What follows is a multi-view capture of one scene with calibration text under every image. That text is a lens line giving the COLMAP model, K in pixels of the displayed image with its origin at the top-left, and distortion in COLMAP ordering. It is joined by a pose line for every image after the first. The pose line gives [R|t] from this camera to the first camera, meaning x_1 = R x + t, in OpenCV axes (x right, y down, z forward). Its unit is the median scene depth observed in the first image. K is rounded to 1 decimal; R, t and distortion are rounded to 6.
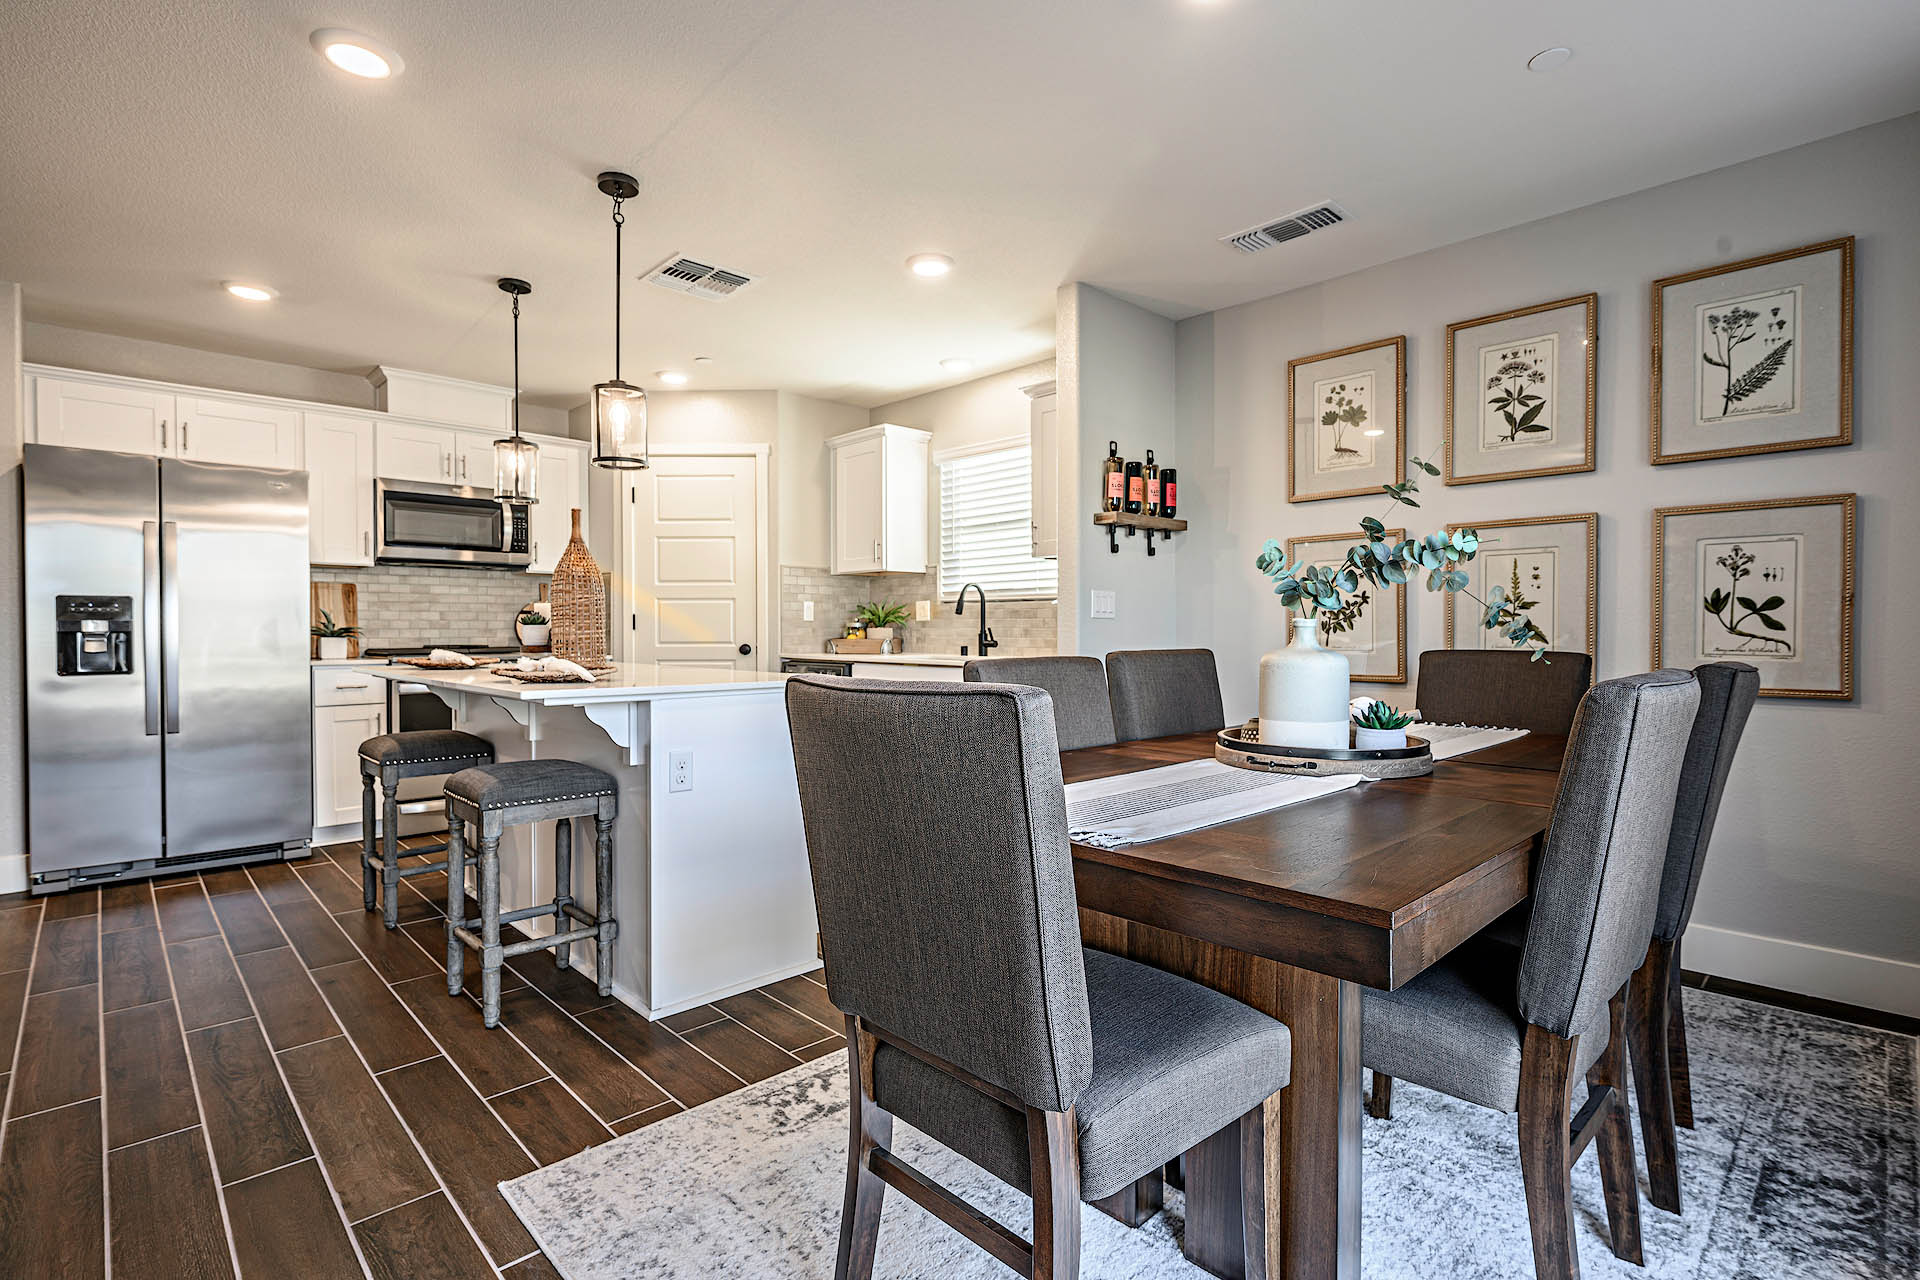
lens RADIAL K [[908.6, 0, 960.0], [0, 908.6, 640.0], [0, 0, 1]] dist [-0.003045, -0.000359]
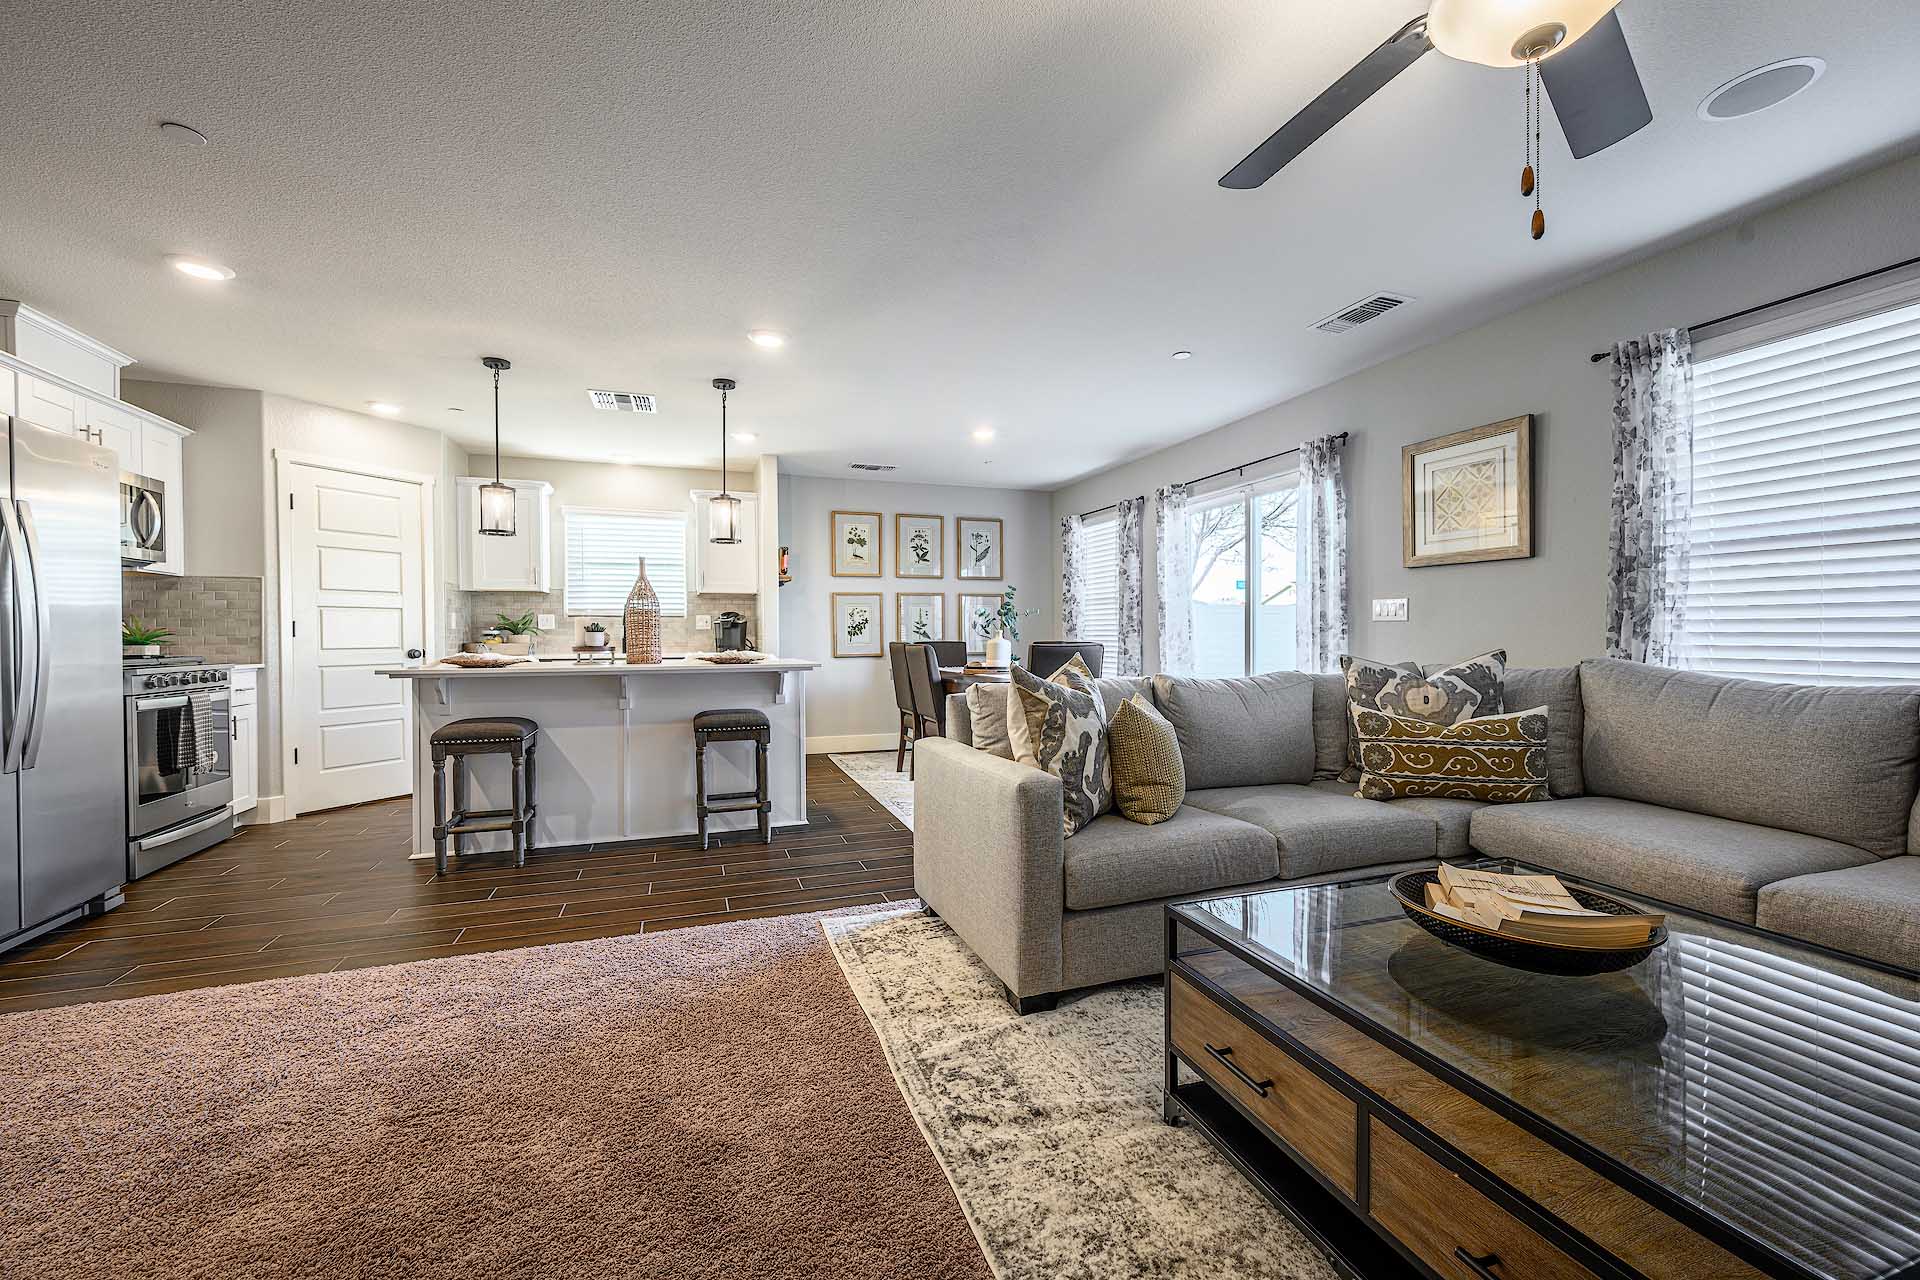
lens RADIAL K [[753.5, 0, 976.4], [0, 753.5, 666.1], [0, 0, 1]] dist [0.000585, -0.000319]
pose [[0.390765, -0.040402, 0.919603, -1.183179], [0.015856, 0.999184, 0.037161, 0.002355], [-0.920354, 0.000060, 0.391087, -0.020429]]
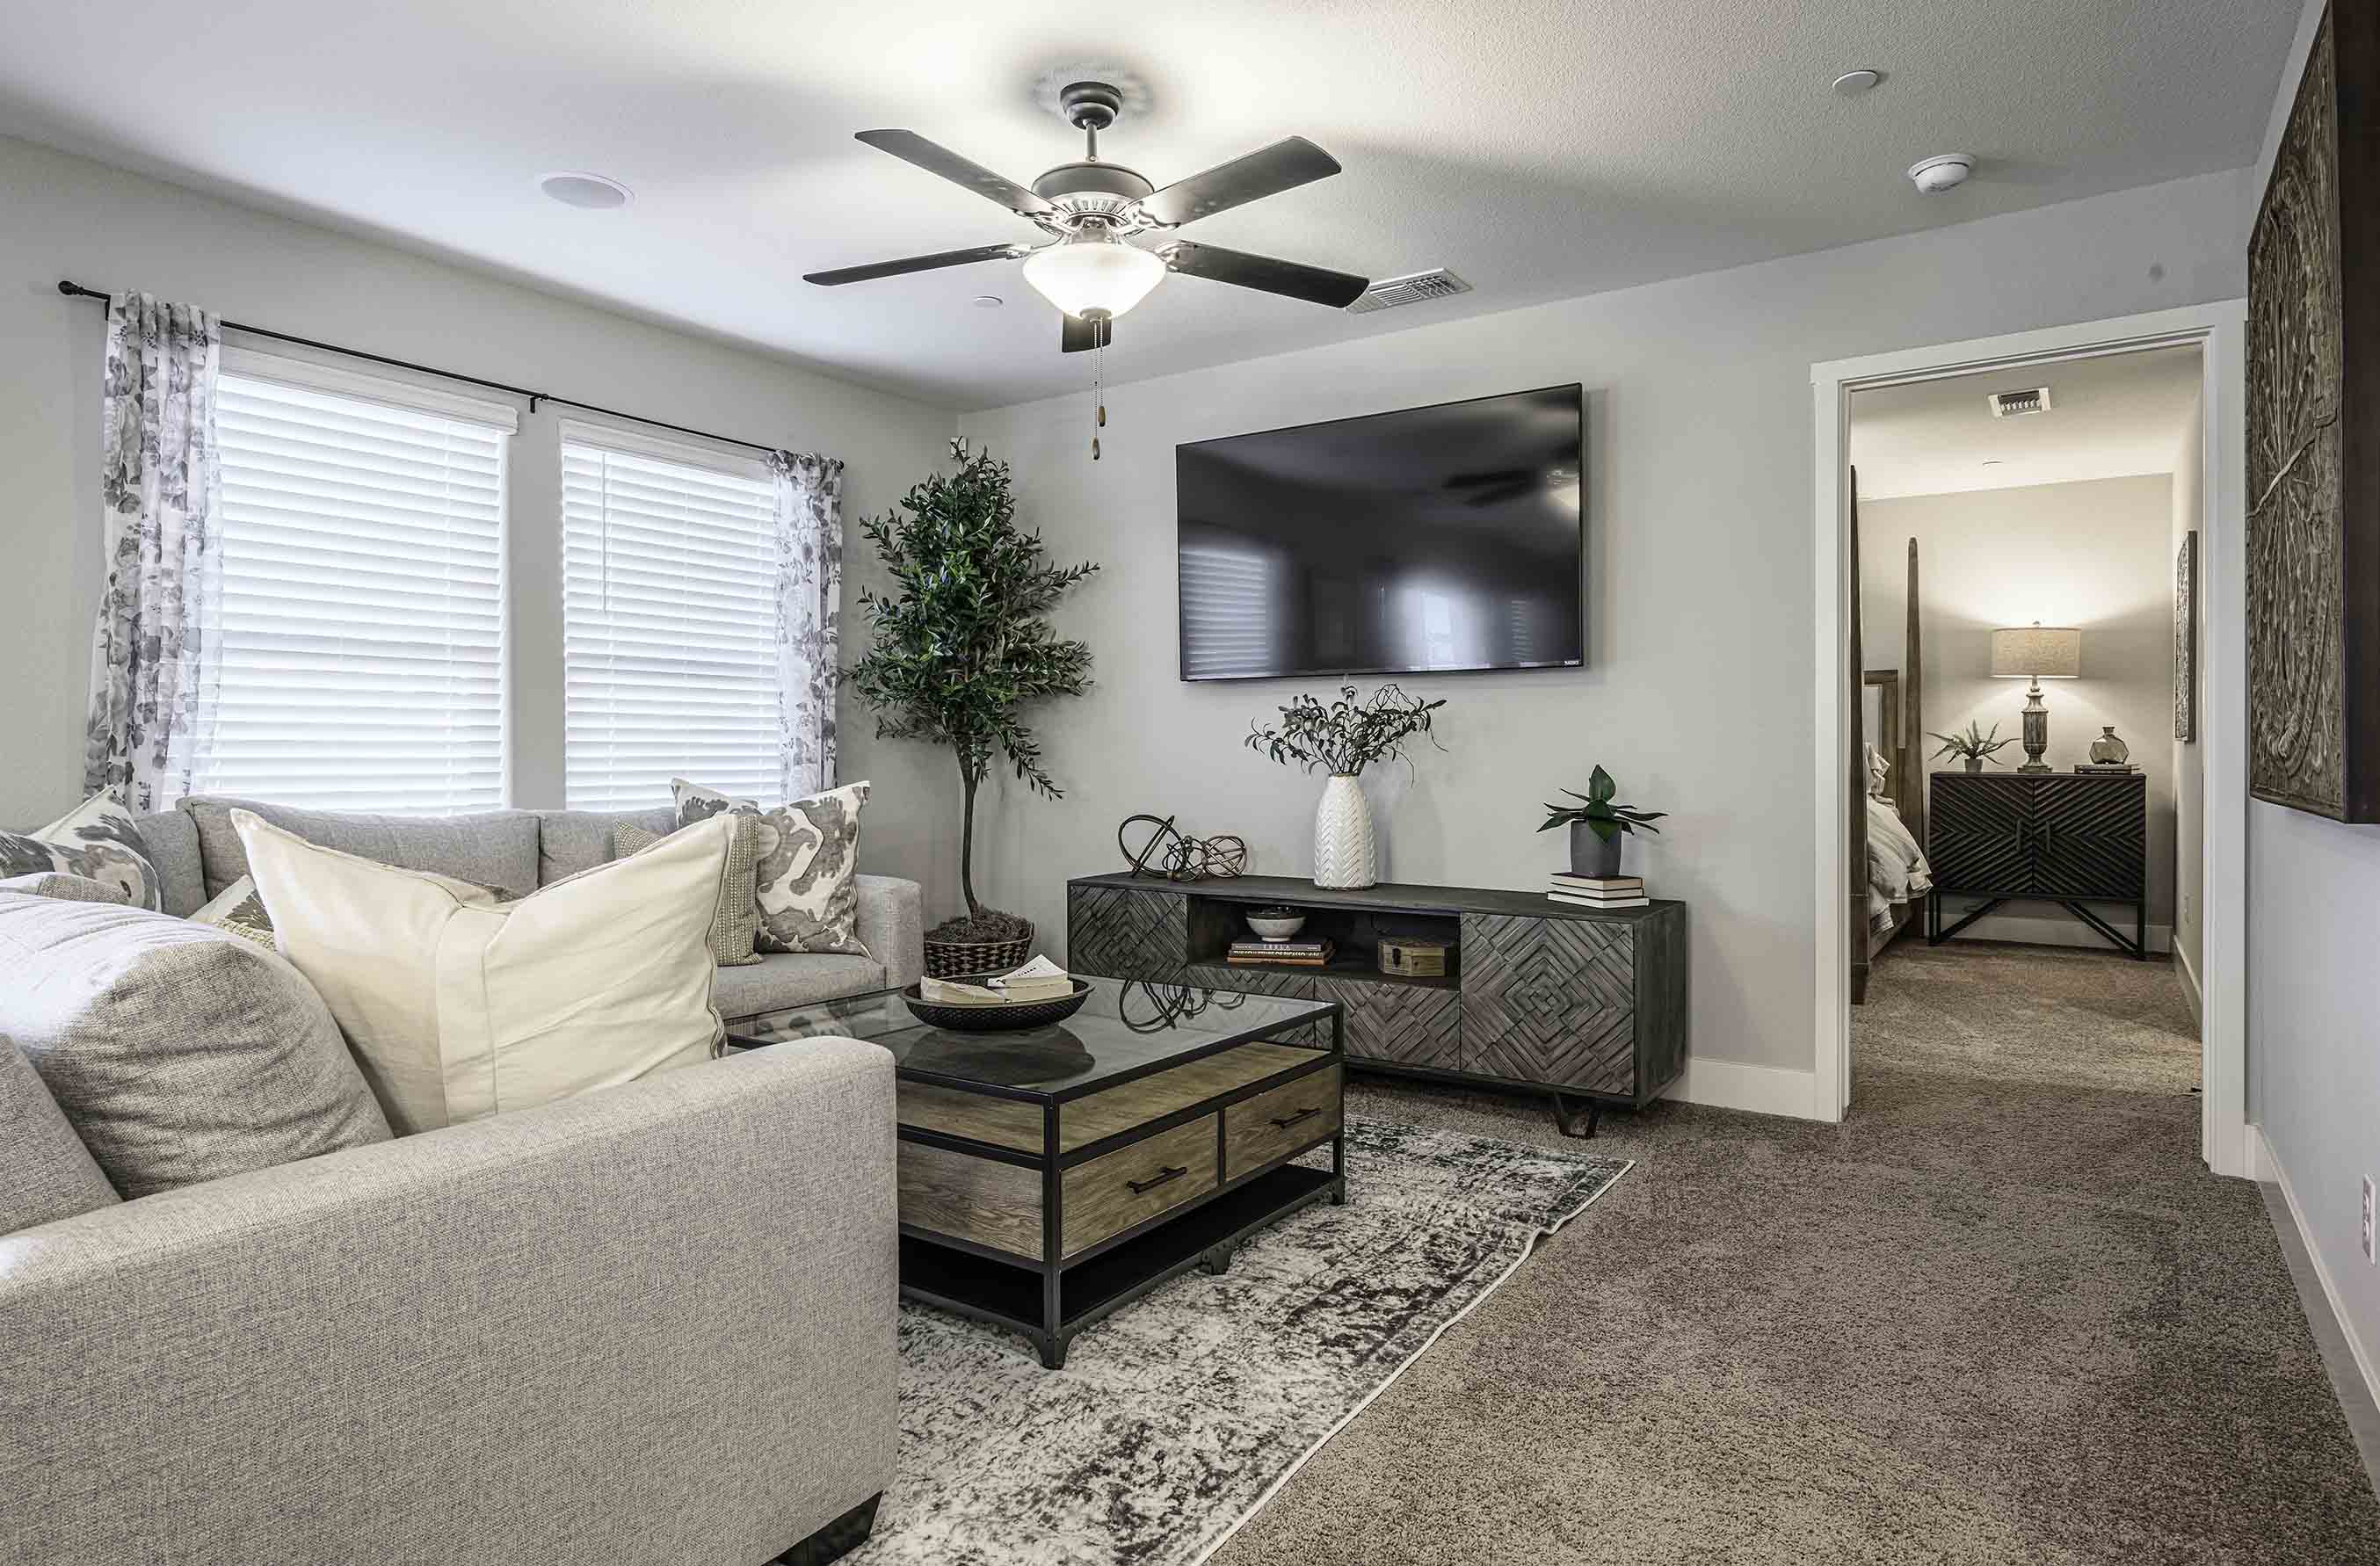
lens RADIAL K [[1334.4, 0, 1190.0], [0, 1334.4, 783.0], [0, 0, 1]] dist [-0.001302, -0.002073]
pose [[-0.978232, 0.007178, -0.207389, -0.671746], [0.000067, 0.999413, 0.034273, -0.005424], [0.207513, 0.033513, -0.977658, 0.665668]]
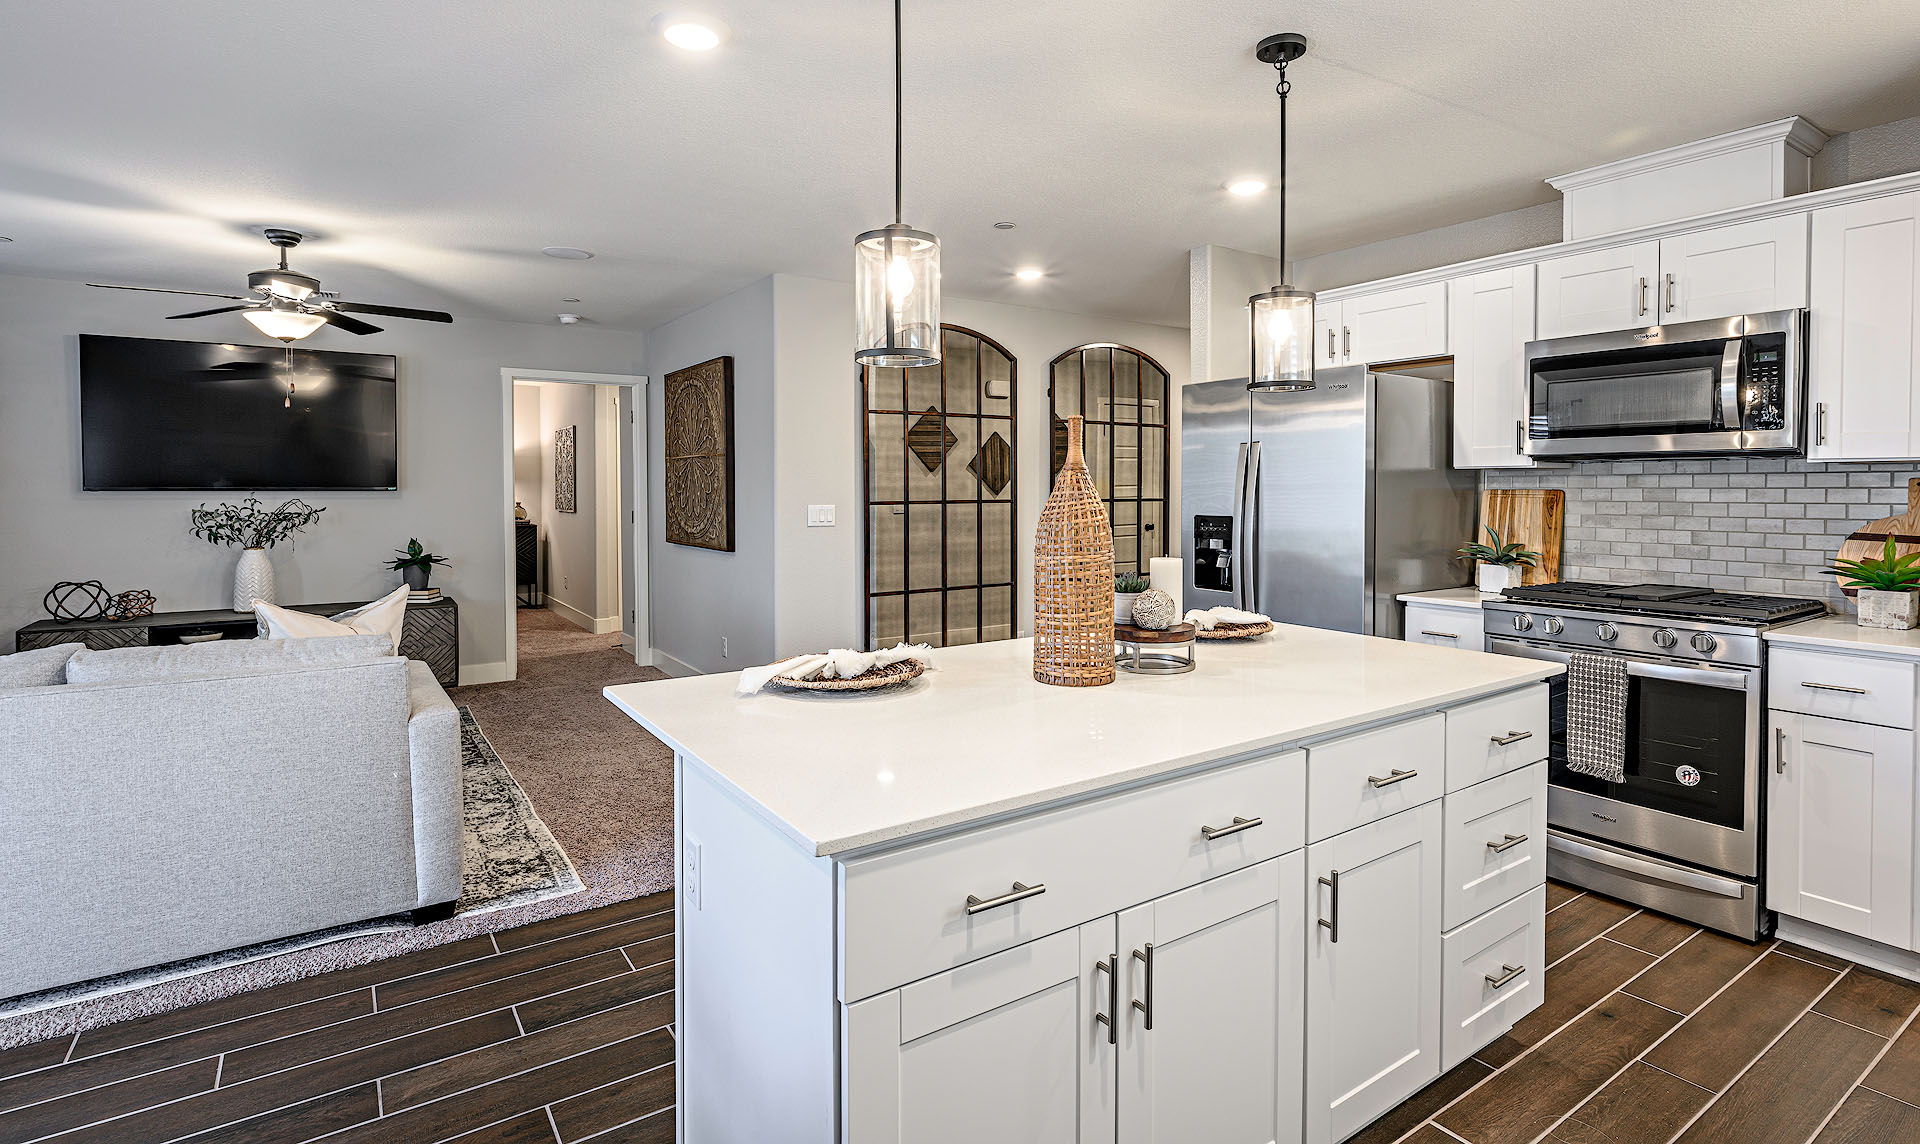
lens RADIAL K [[928.7, 0, 952.1], [0, 928.7, 507.1], [0, 0, 1]] dist [-0.000718, -0.000167]
pose [[-0.173430, 0.018742, -0.984668, 0.190657], [-0.010529, 0.999726, 0.020883, -0.078355], [0.984790, 0.013990, -0.173186, 0.870634]]
